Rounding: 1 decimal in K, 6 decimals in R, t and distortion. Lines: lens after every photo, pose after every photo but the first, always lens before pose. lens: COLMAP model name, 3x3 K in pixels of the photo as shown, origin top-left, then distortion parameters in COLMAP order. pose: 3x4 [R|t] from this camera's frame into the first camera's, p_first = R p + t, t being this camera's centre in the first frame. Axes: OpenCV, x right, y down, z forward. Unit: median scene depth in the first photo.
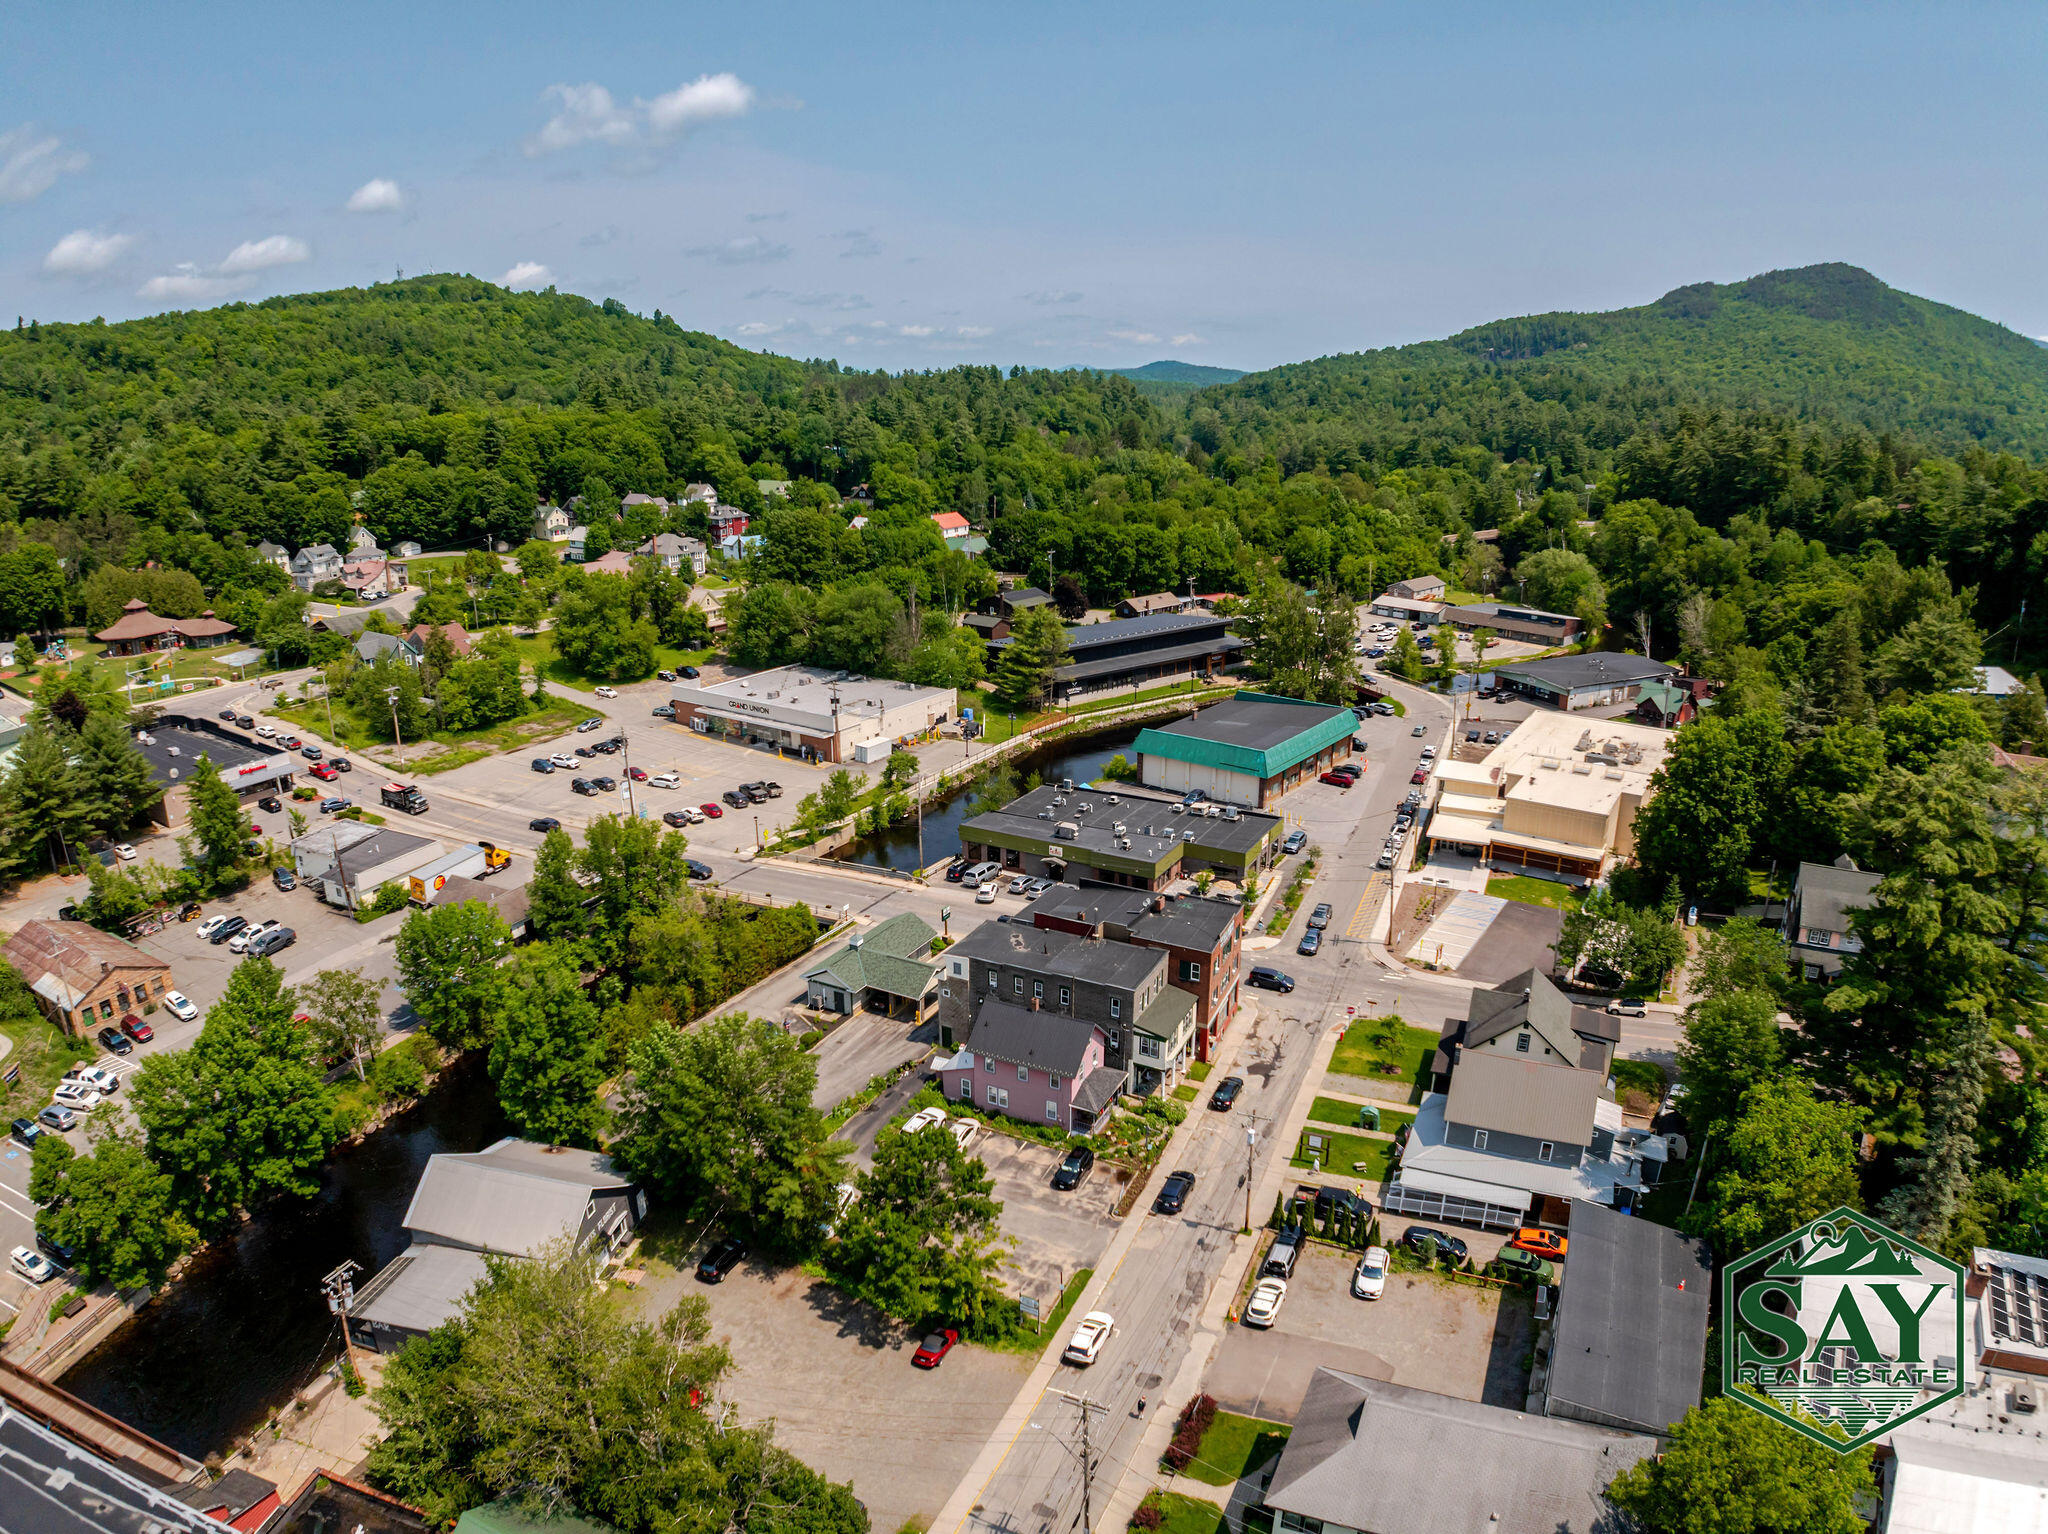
lens RADIAL K [[1266.7, 0, 1025.7], [0, 1266.7, 749.5], [0, 0, 1]] dist [-0.203574, 0.028314]
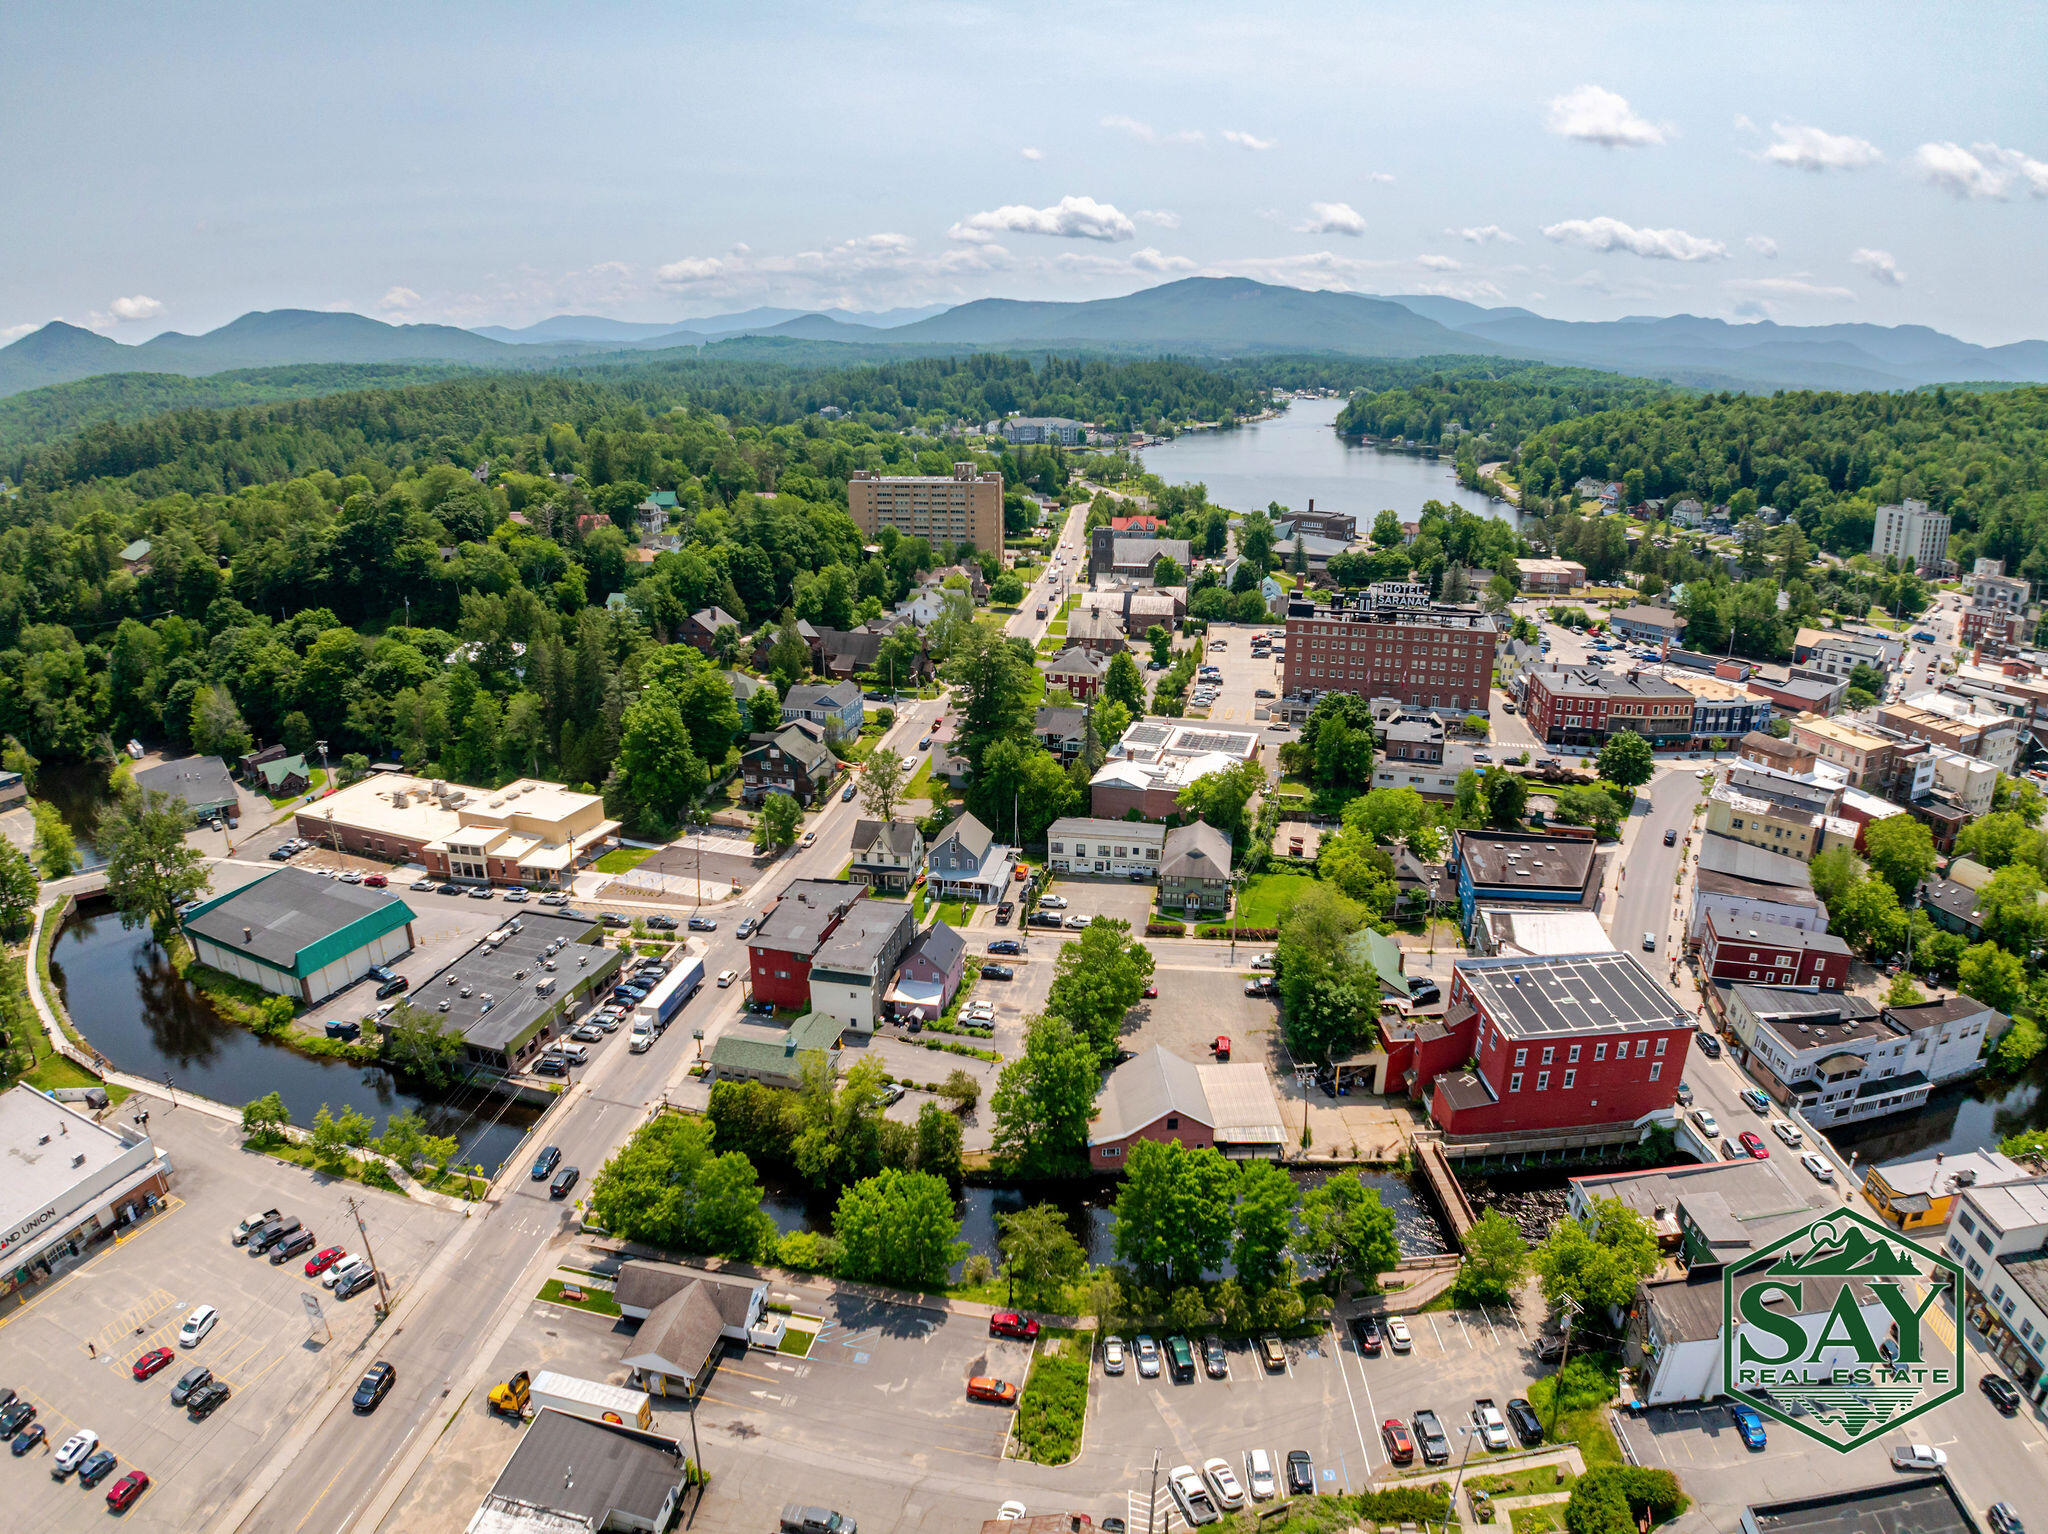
lens RADIAL K [[1266.7, 0, 1022.1], [0, 1266.7, 747.7], [0, 0, 1]] dist [-0.203574, 0.028314]
pose [[-0.249817, -0.297472, 0.921467, -0.747250], [0.281894, 0.888078, 0.363117, -0.294919], [-0.926351, 0.350469, -0.138002, 0.515683]]
